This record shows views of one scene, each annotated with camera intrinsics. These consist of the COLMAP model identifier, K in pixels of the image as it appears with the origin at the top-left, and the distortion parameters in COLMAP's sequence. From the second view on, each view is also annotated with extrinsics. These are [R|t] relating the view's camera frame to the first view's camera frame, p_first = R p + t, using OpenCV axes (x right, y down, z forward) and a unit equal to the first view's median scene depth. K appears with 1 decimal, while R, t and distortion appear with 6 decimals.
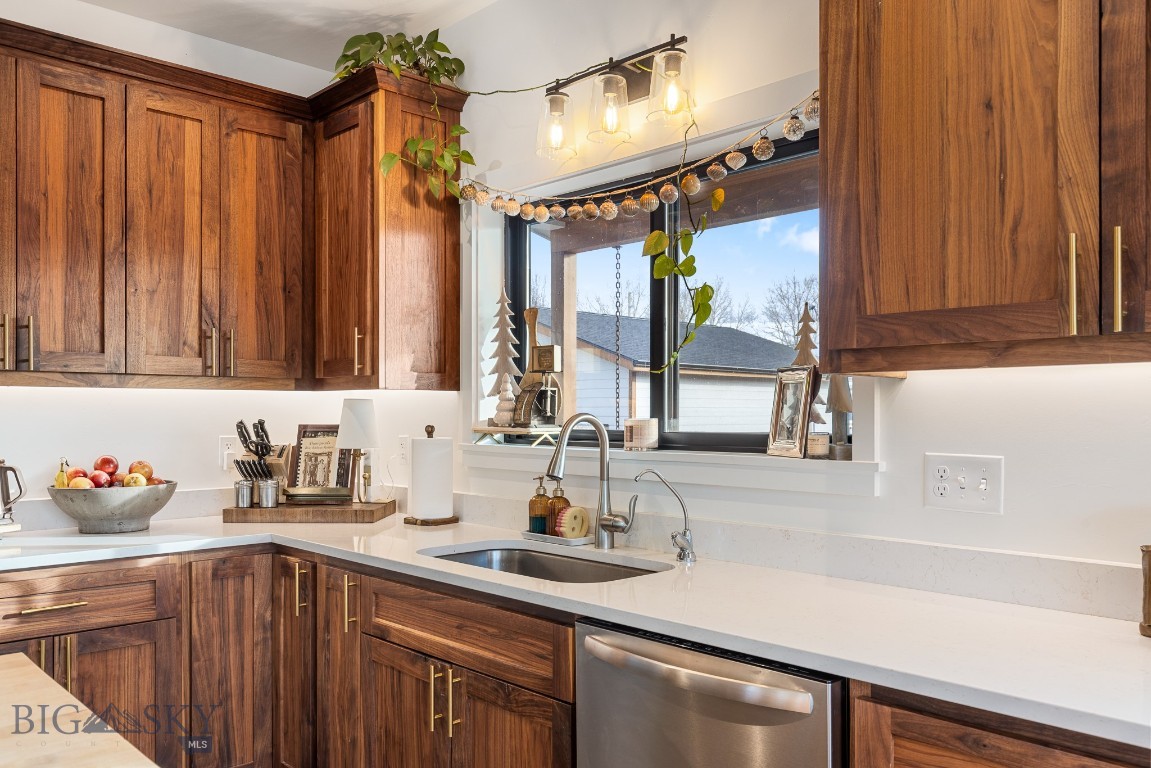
lens RADIAL K [[907.0, 0, 577.1], [0, 907.0, 415.5], [0, 0, 1]] dist [-0.001166, -0.003473]
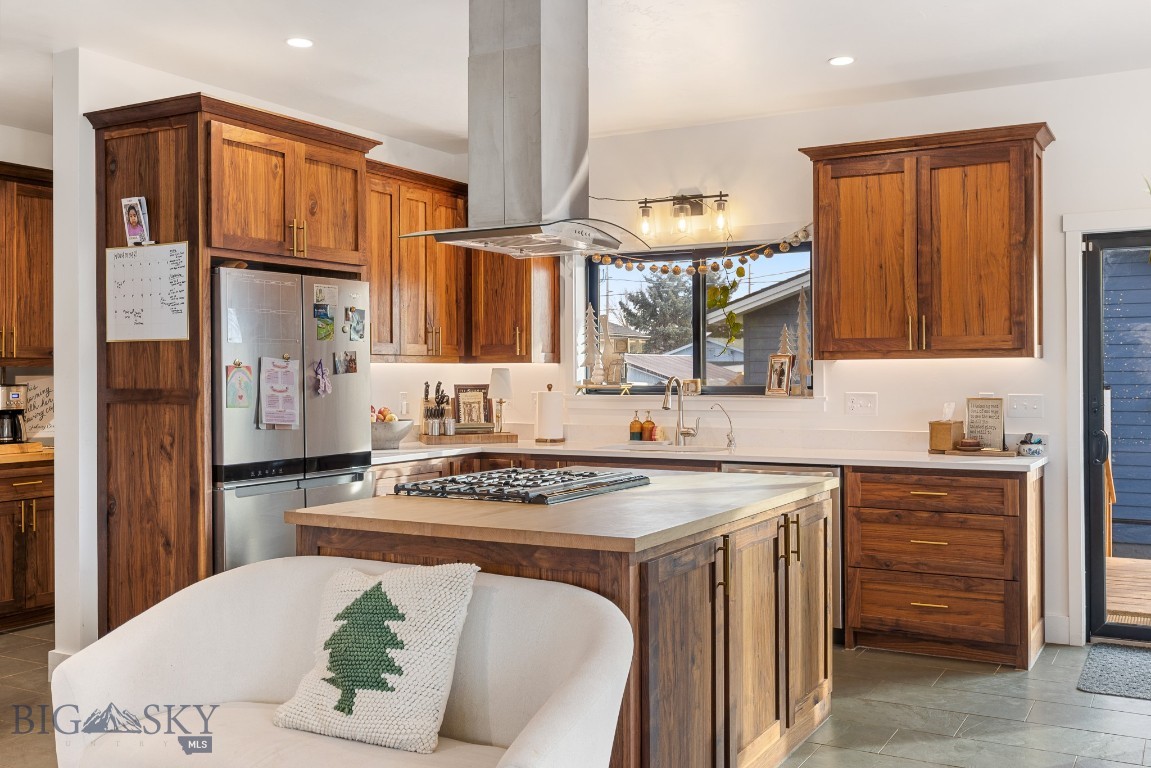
lens RADIAL K [[1133.6, 0, 576.4], [0, 1133.6, 381.2], [0, 0, 1]] dist [0.006785, 0.000000]
pose [[0.954807, -0.007285, 0.297138, -0.789201], [0.006436, 0.999972, 0.003837, -0.002395], [-0.297157, -0.001751, 0.954827, -1.098261]]
